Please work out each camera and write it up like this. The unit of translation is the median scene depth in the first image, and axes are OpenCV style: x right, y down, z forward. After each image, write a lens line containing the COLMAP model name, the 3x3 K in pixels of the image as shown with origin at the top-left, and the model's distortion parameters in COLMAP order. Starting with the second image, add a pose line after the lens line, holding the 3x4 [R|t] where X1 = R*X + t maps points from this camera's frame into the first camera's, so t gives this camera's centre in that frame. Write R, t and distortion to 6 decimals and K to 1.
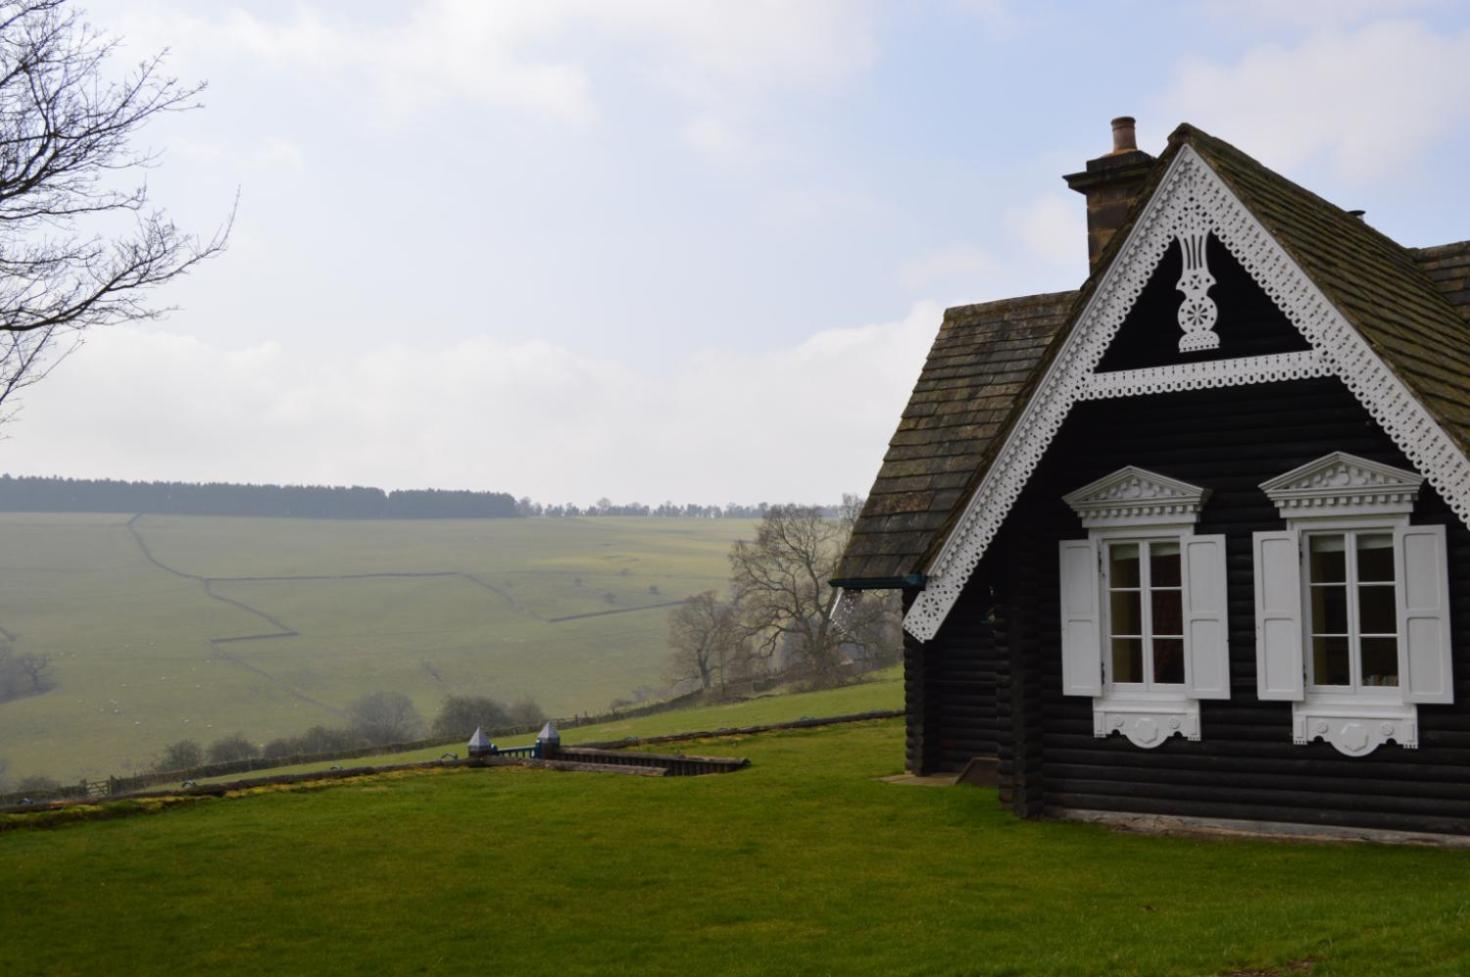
lens RADIAL K [[1593.7, 0, 736.0], [0, 1593.7, 492.6], [0, 0, 1]] dist [-0.074128, 0.003129]
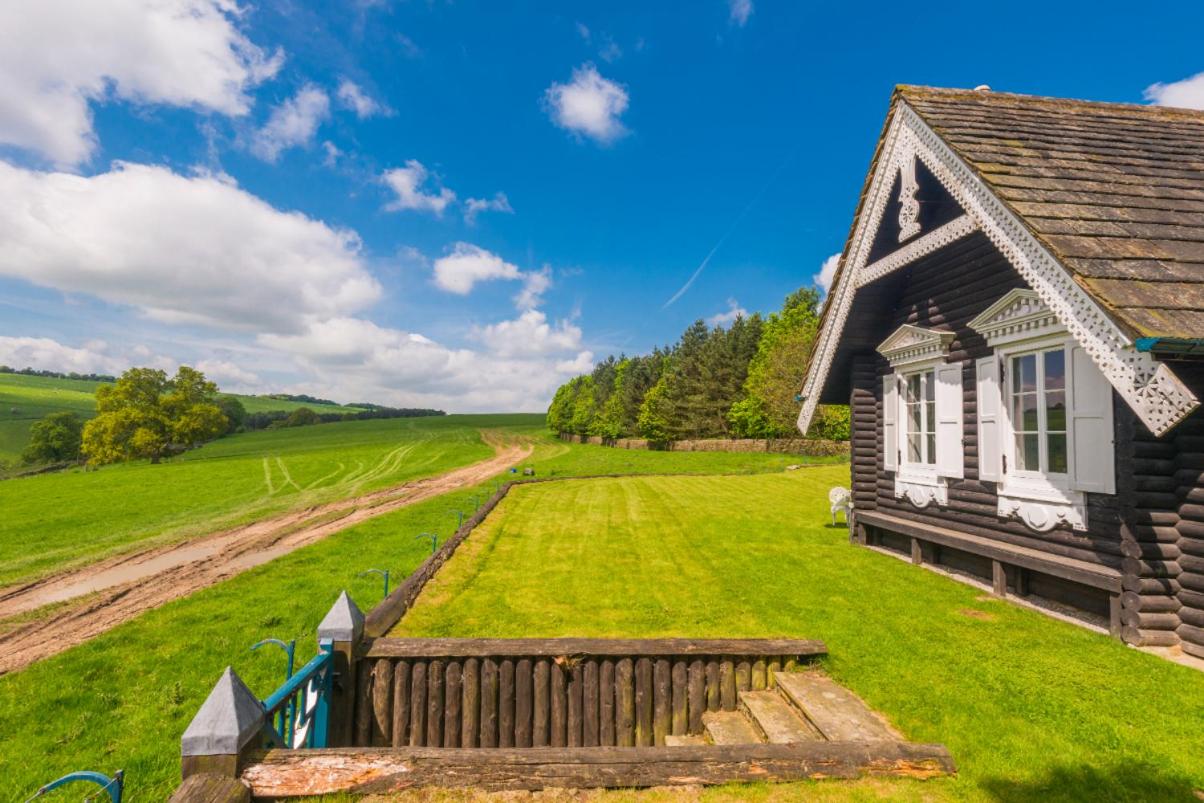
lens RADIAL K [[538.2, 0, 591.6], [0, 538.2, 398.2], [0, 0, 1]] dist [0.000069, -0.001108]
pose [[0.659947, -0.016608, -0.751129, 0.468661], [0.007686, 0.999853, -0.015354, 0.065537], [0.751273, 0.004359, 0.659977, 0.440732]]
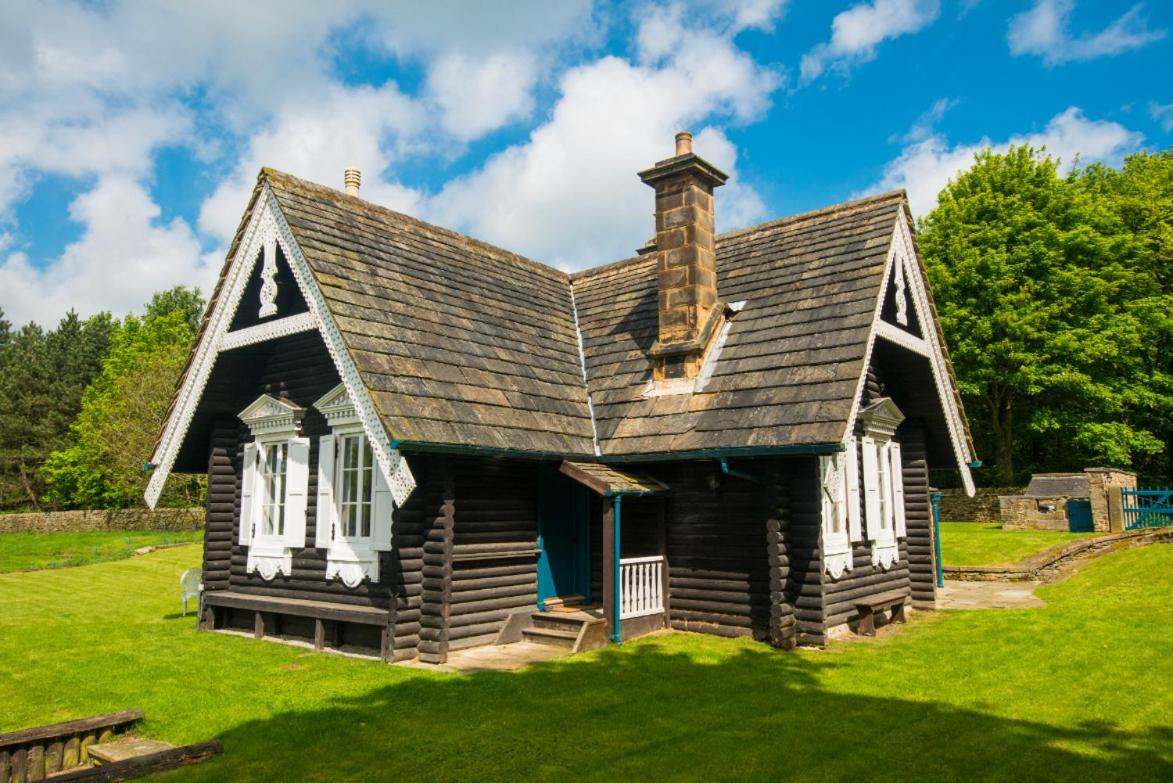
lens RADIAL K [[796.8, 0, 586.5], [0, 796.8, 391.5], [0, 0, 1]] dist [0.010739, -0.004652]
pose [[0.999975, 0.006738, -0.002299, 0.598967], [-0.006895, 0.997017, -0.076878, 0.040013], [0.001774, 0.076891, 0.997038, 0.233406]]
